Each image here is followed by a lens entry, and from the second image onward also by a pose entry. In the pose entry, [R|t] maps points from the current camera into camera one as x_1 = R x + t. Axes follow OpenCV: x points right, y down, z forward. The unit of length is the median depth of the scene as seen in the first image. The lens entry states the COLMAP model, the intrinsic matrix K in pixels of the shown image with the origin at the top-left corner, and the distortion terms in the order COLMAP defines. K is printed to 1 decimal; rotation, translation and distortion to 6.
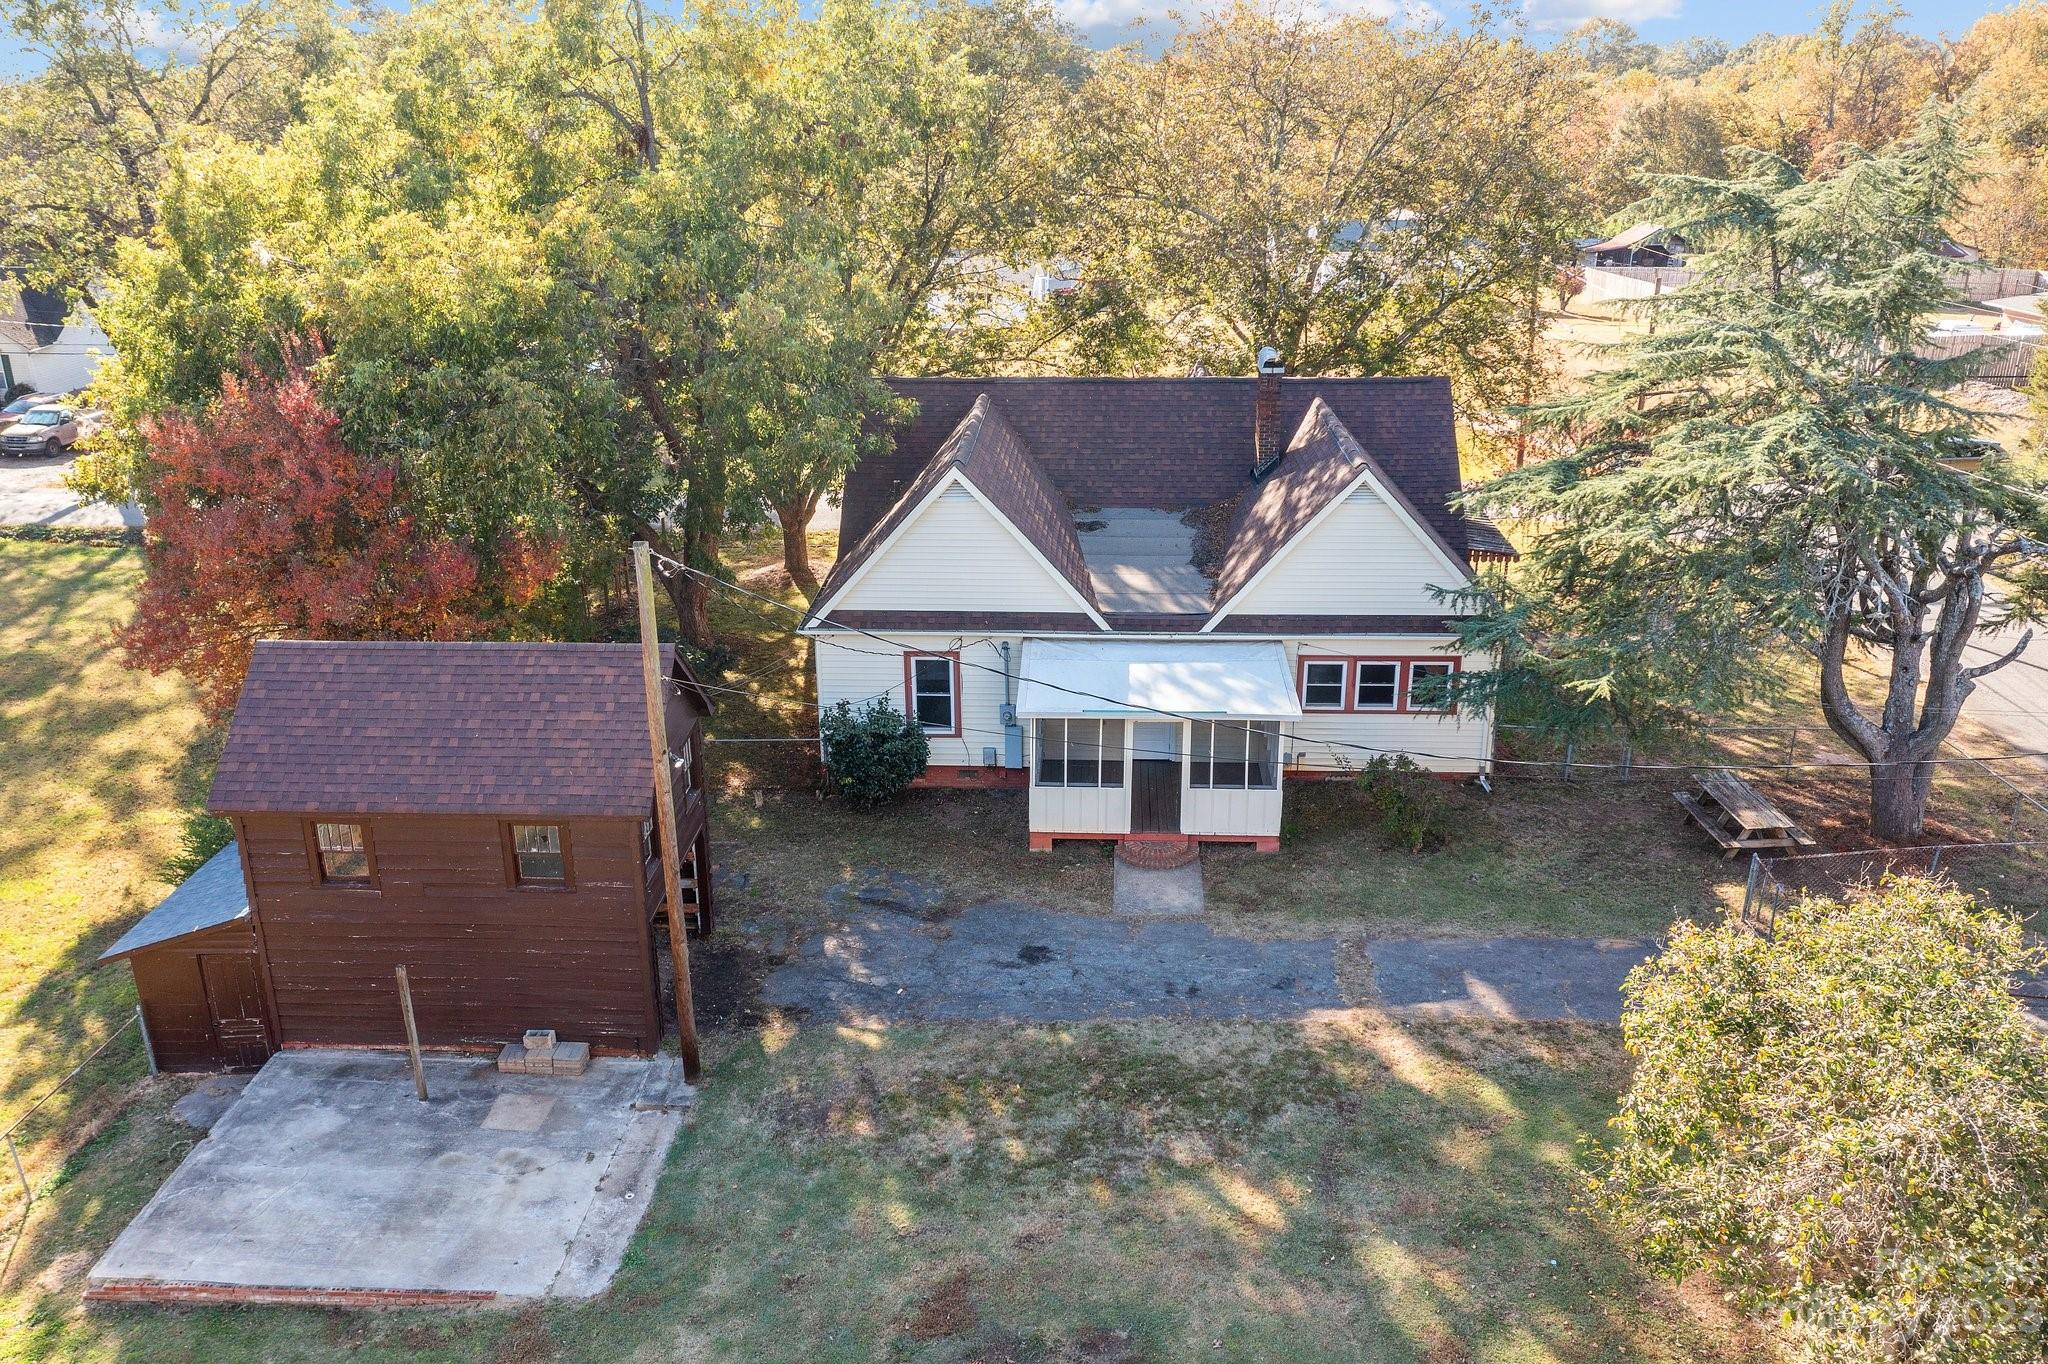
lens RADIAL K [[1623.6, 0, 1024.0], [0, 1623.6, 682.0], [0, 0, 1]] dist [-0.001711, 0.004915]
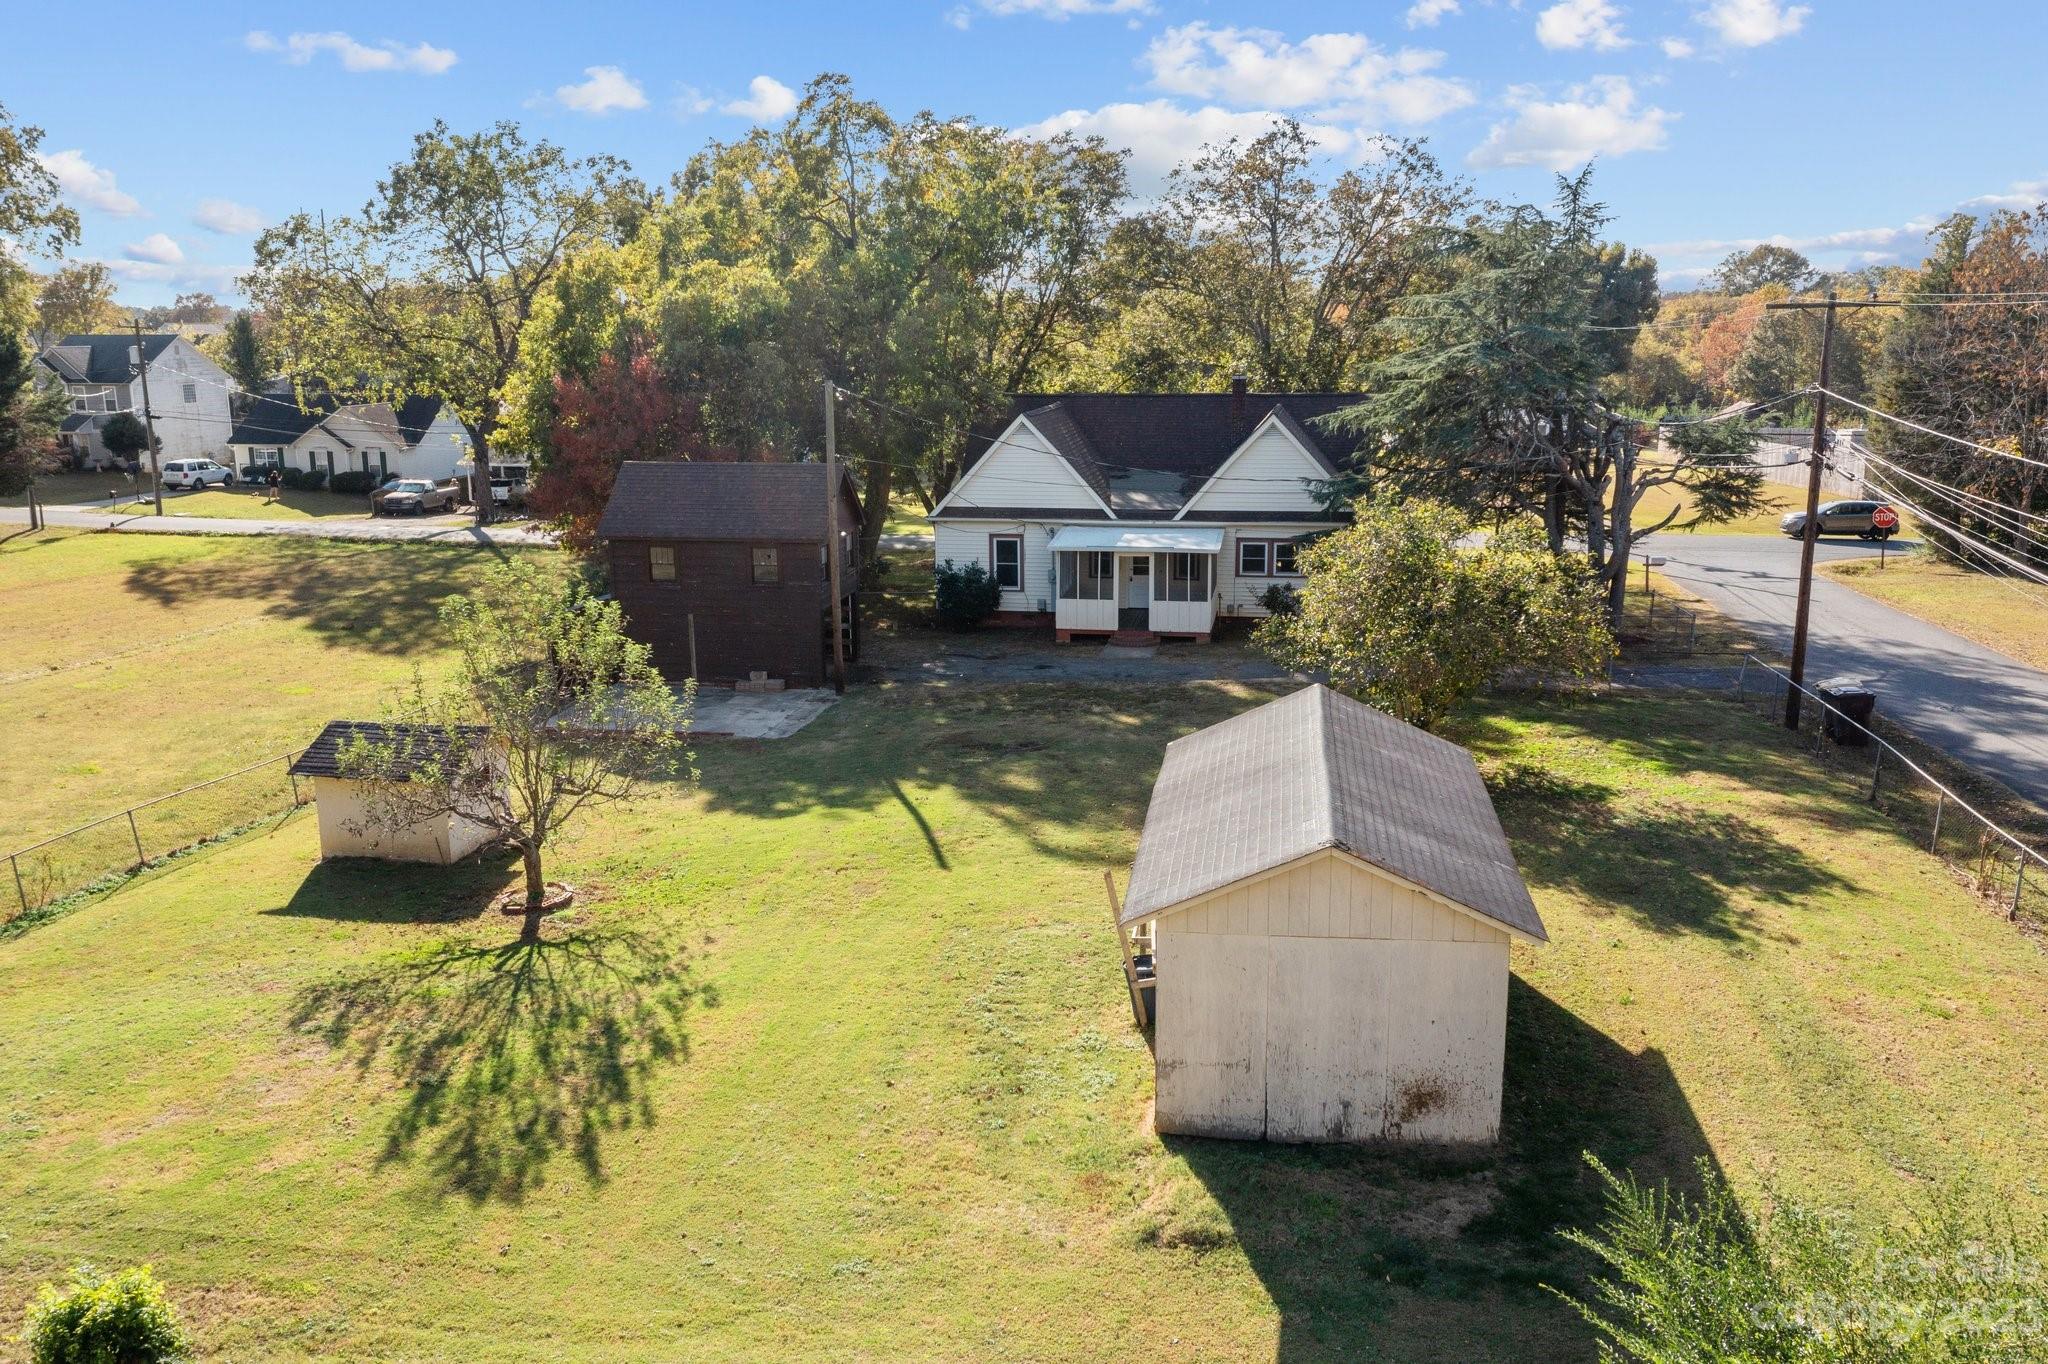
lens RADIAL K [[1623.6, 0, 1024.0], [0, 1623.6, 682.0], [0, 0, 1]] dist [-0.001711, 0.004915]
pose [[0.992177, 0.027016, -0.121877, 0.164518], [-0.043403, 0.990047, -0.133874, 0.350265], [0.117047, 0.138117, 0.983475, -0.567325]]
